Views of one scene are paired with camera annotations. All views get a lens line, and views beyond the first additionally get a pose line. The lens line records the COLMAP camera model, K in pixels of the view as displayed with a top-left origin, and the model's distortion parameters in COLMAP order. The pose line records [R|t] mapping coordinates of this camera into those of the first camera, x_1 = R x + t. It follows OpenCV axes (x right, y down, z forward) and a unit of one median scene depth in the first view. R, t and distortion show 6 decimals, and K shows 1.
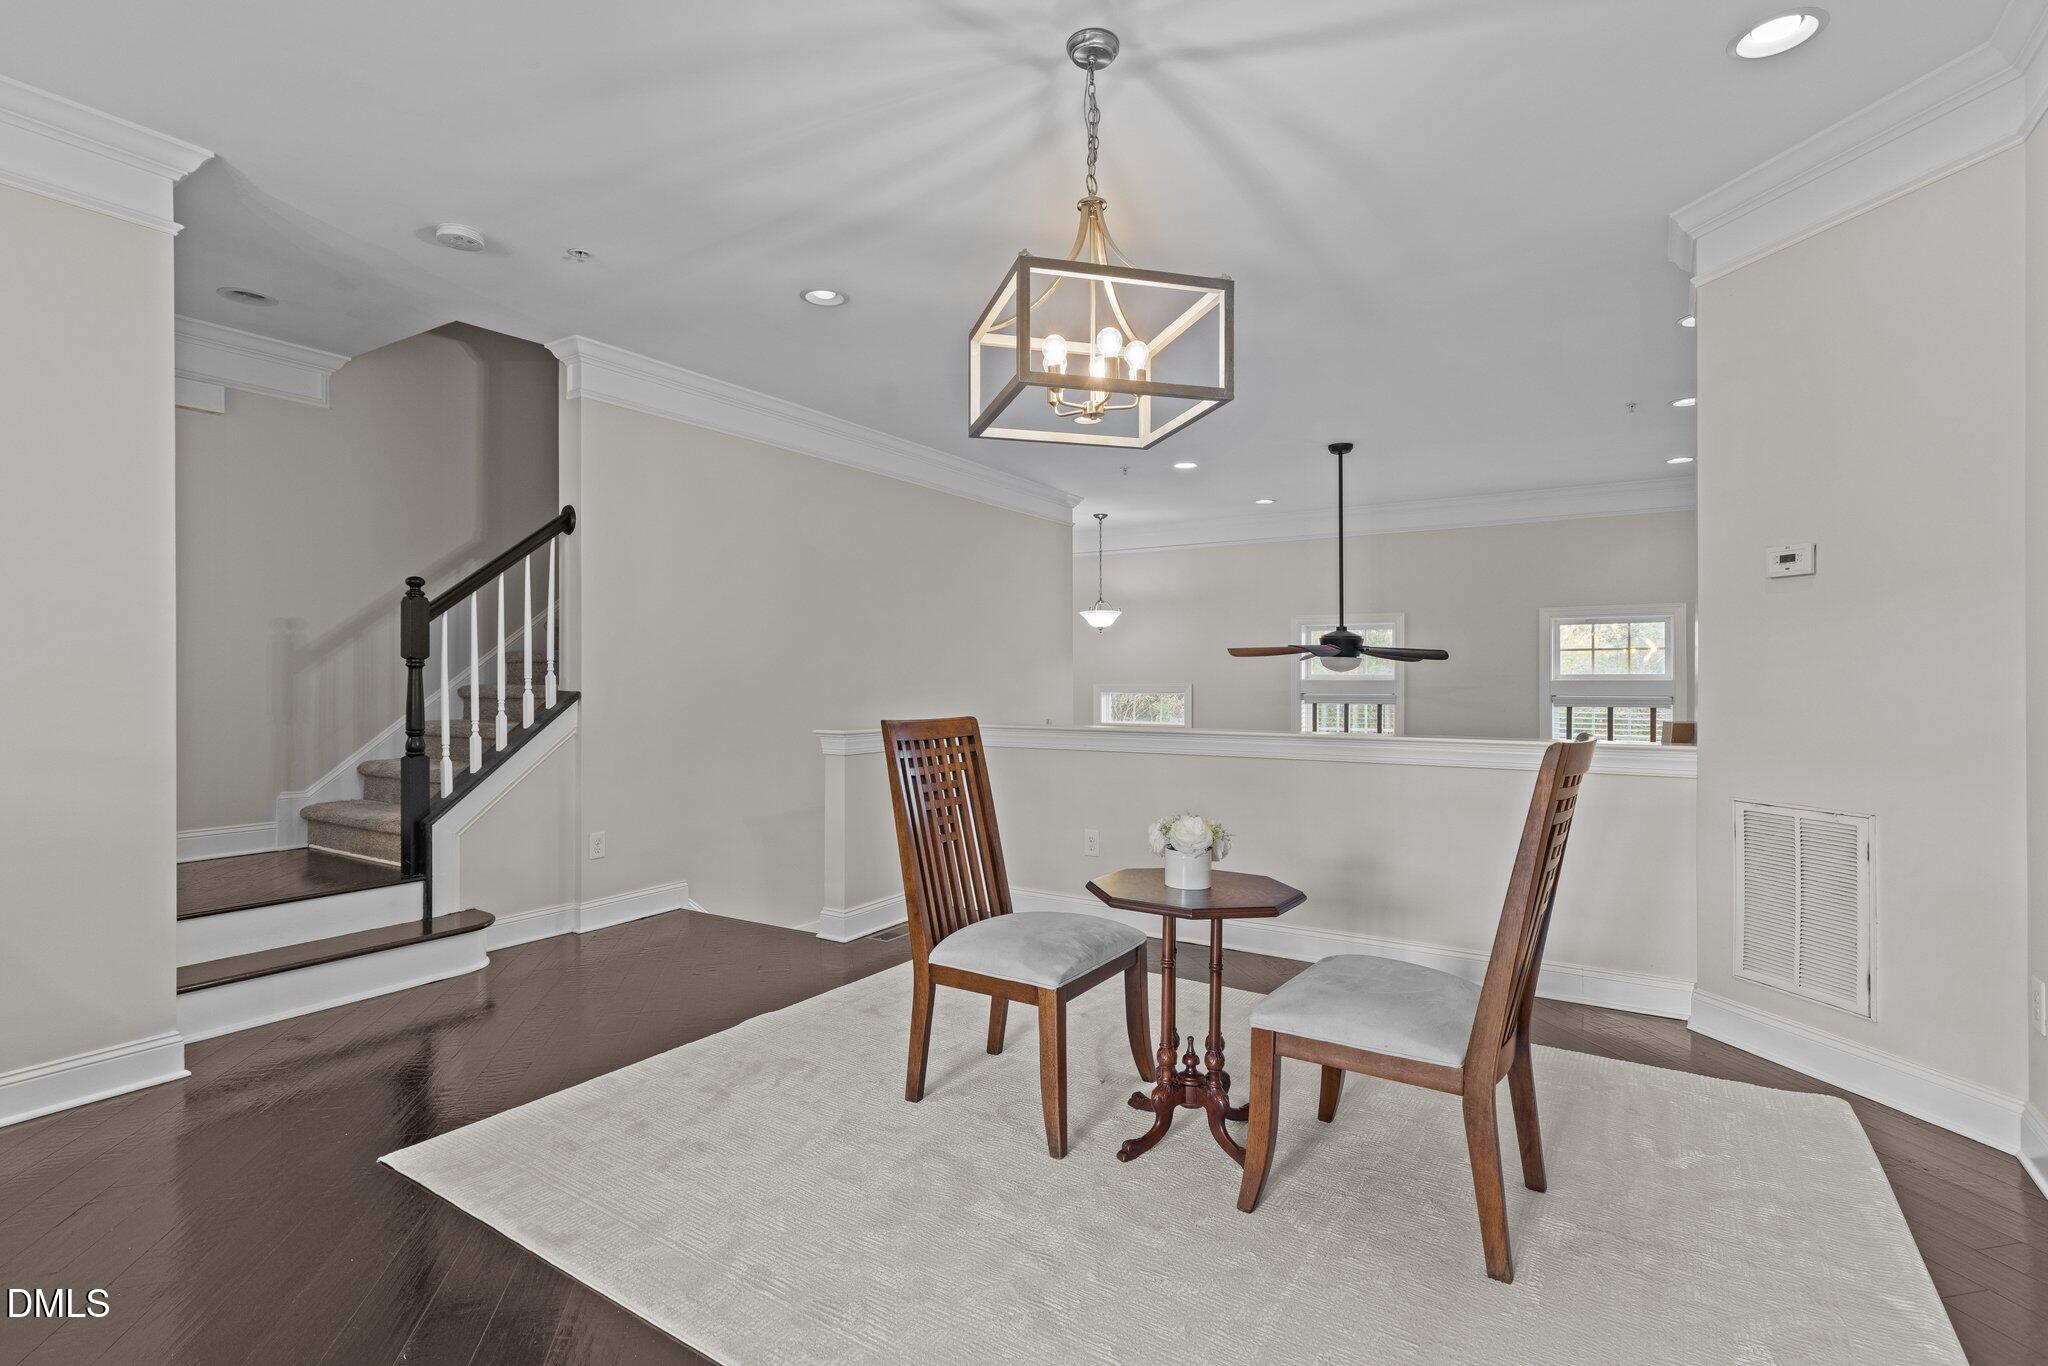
lens RADIAL K [[938.6, 0, 1018.3], [0, 938.6, 632.8], [0, 0, 1]] dist [0.010200, -0.000497]
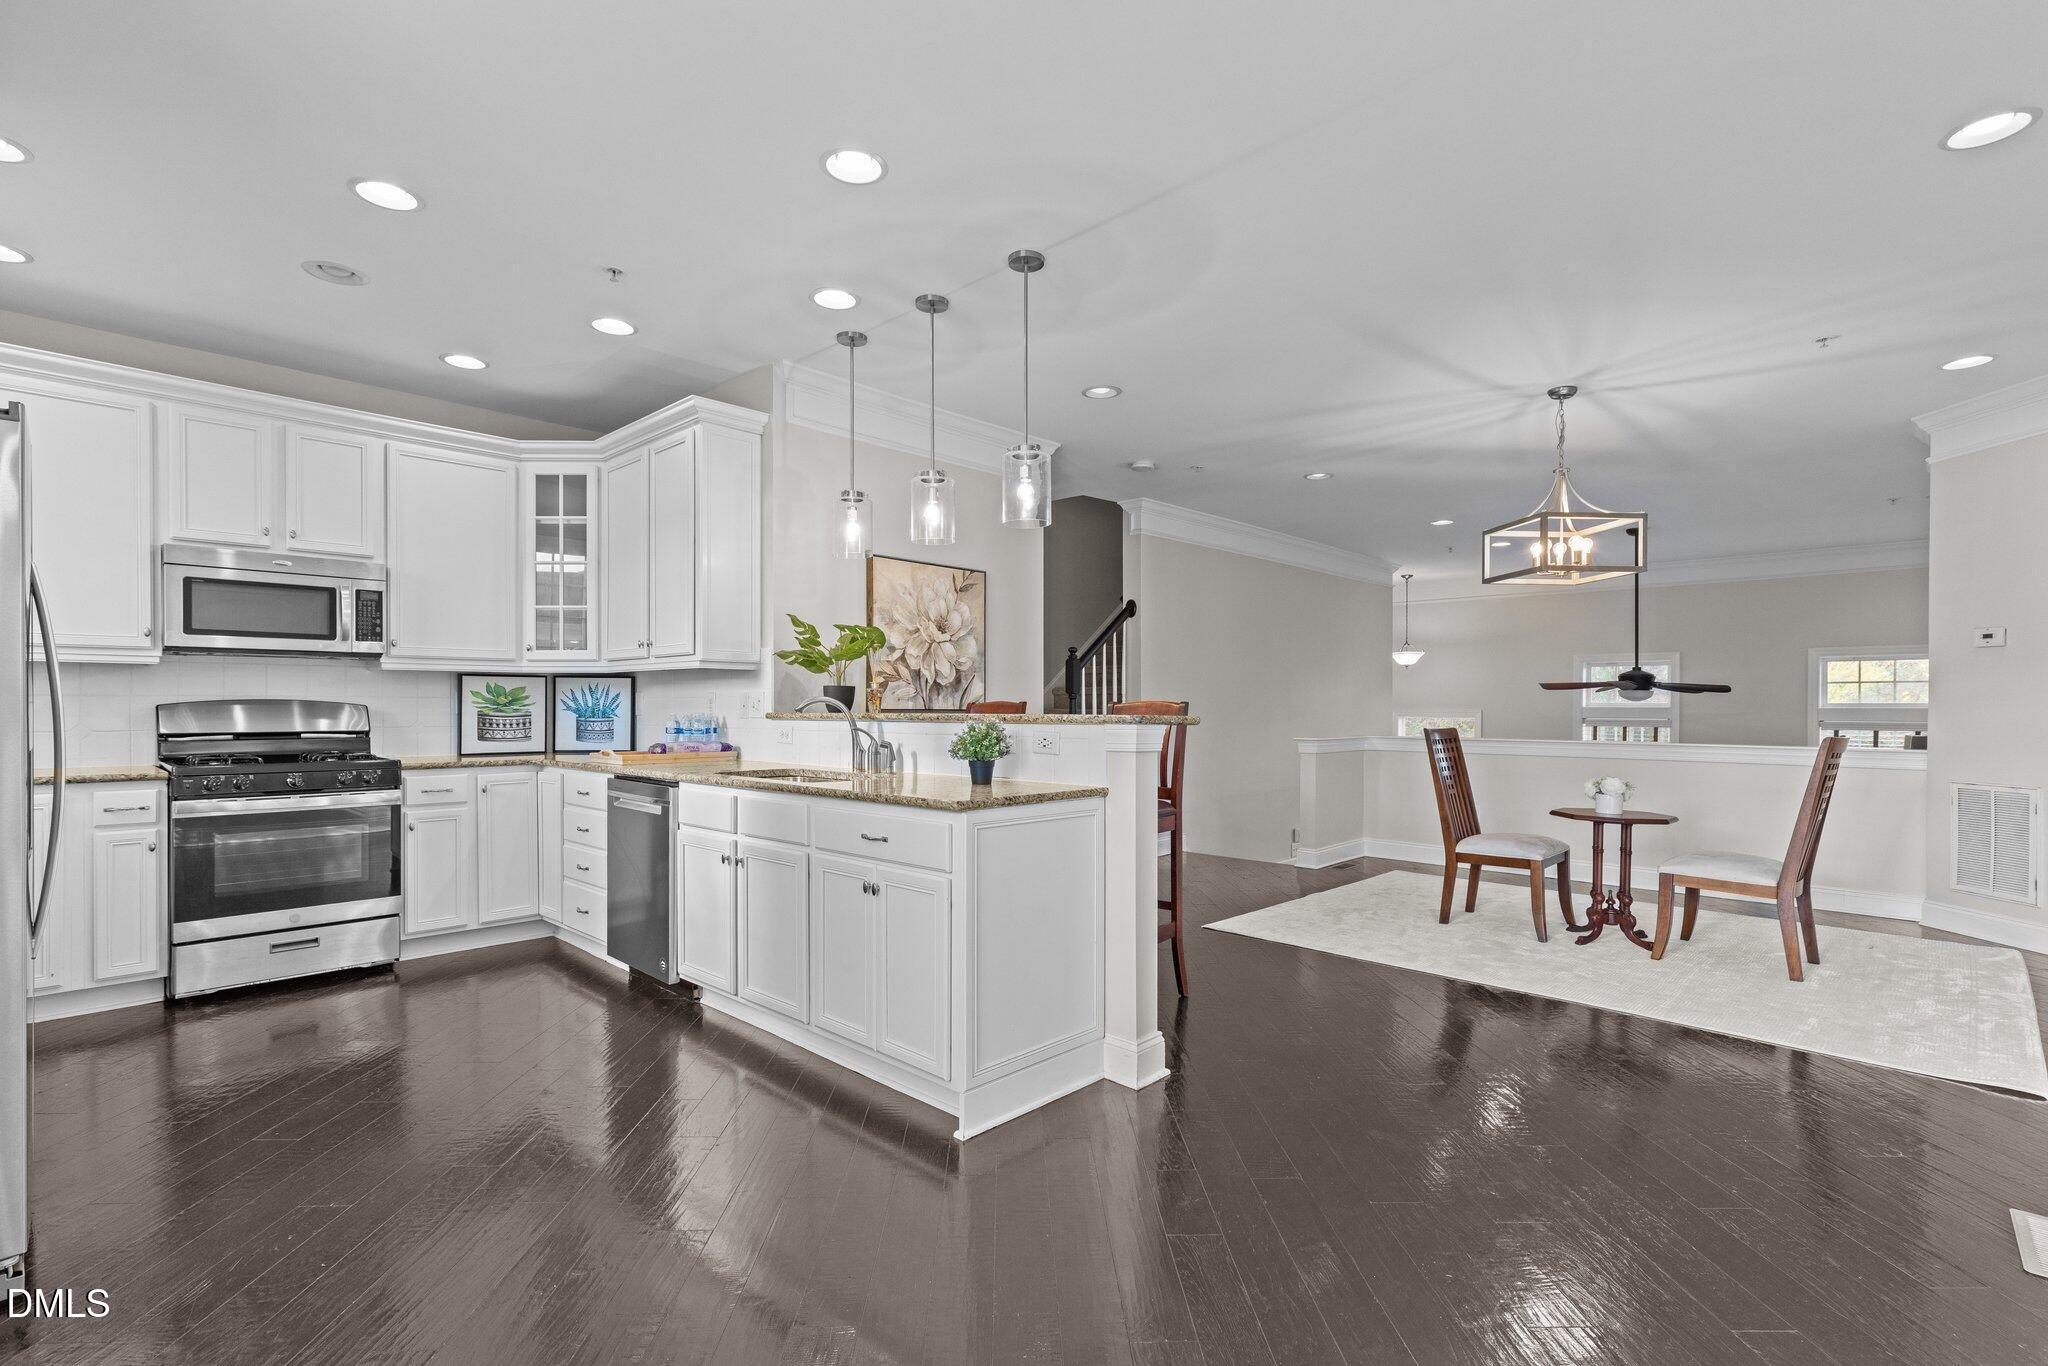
lens RADIAL K [[934.7, 0, 1019.9], [0, 934.7, 676.5], [0, 0, 1]] dist [0.012521, 0.000426]
pose [[0.983052, -0.003133, -0.183300, -0.501342], [0.006682, 0.999802, 0.018745, -0.044725], [0.183205, -0.019652, 0.982878, -0.858871]]
